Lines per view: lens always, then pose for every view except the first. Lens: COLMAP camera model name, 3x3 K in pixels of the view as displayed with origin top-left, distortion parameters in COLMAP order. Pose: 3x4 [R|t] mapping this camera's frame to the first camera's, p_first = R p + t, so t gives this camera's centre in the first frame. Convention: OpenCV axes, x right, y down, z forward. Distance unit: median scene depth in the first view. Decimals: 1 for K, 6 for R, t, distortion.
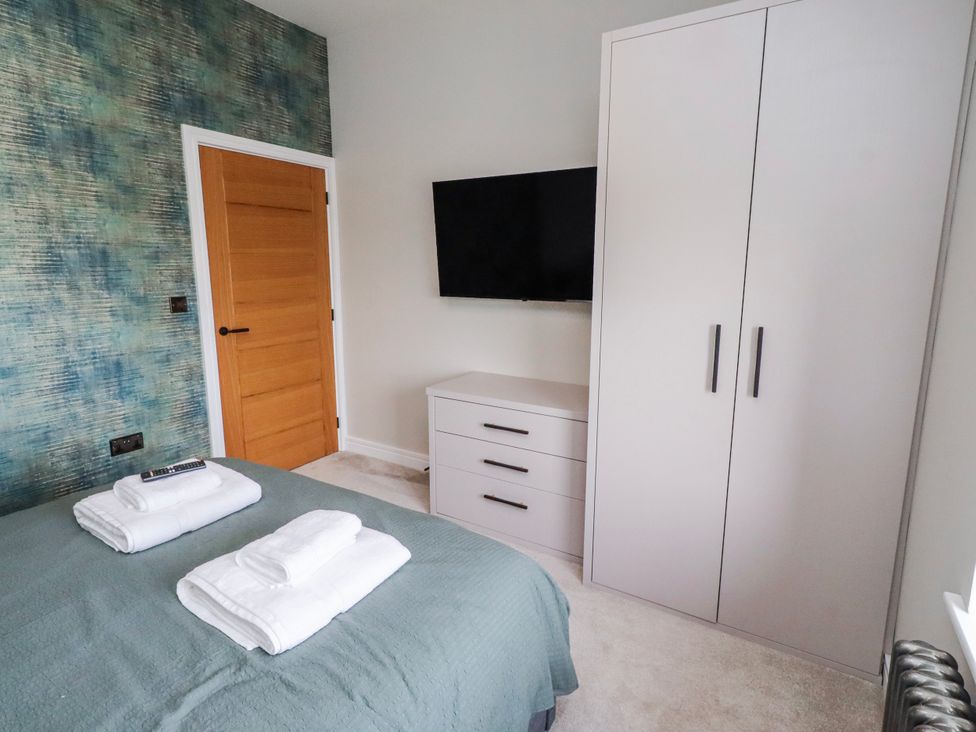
lens RADIAL K [[516.6, 0, 494.0], [0, 516.6, 349.8], [0, 0, 1]] dist [0.005273, 0.000124]
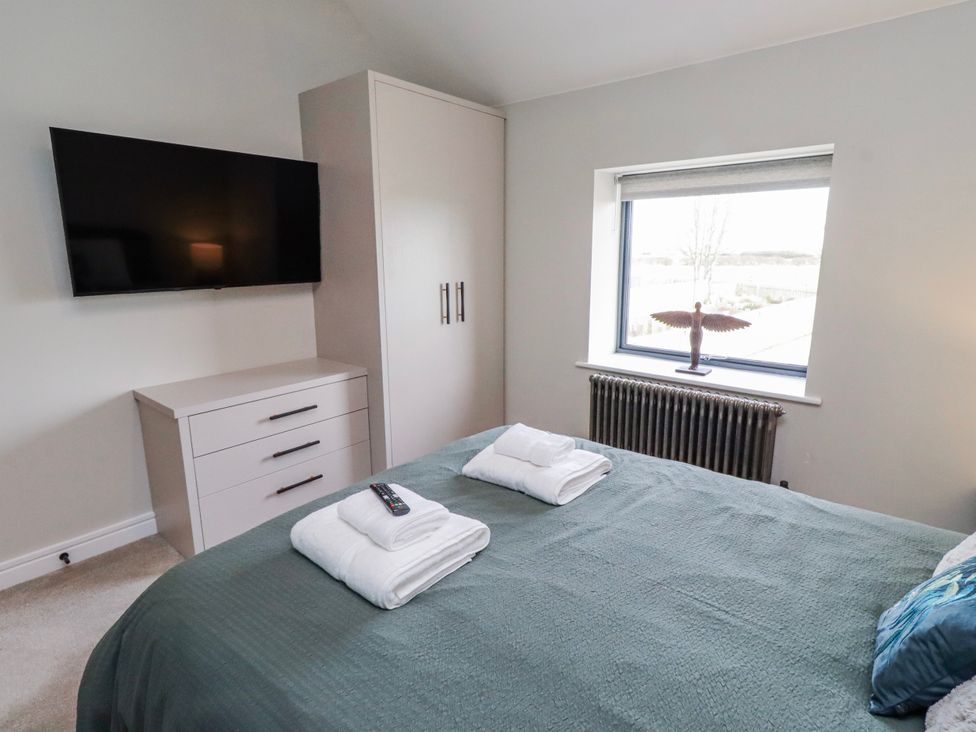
lens RADIAL K [[508.3, 0, 497.4], [0, 508.3, 348.3], [0, 0, 1]] dist [0.005113, 0.000134]
pose [[0.160185, -0.198139, 0.966996, -0.841600], [0.168472, 0.970760, 0.171003, -0.070853], [-0.972604, 0.135520, 0.188882, 0.403310]]
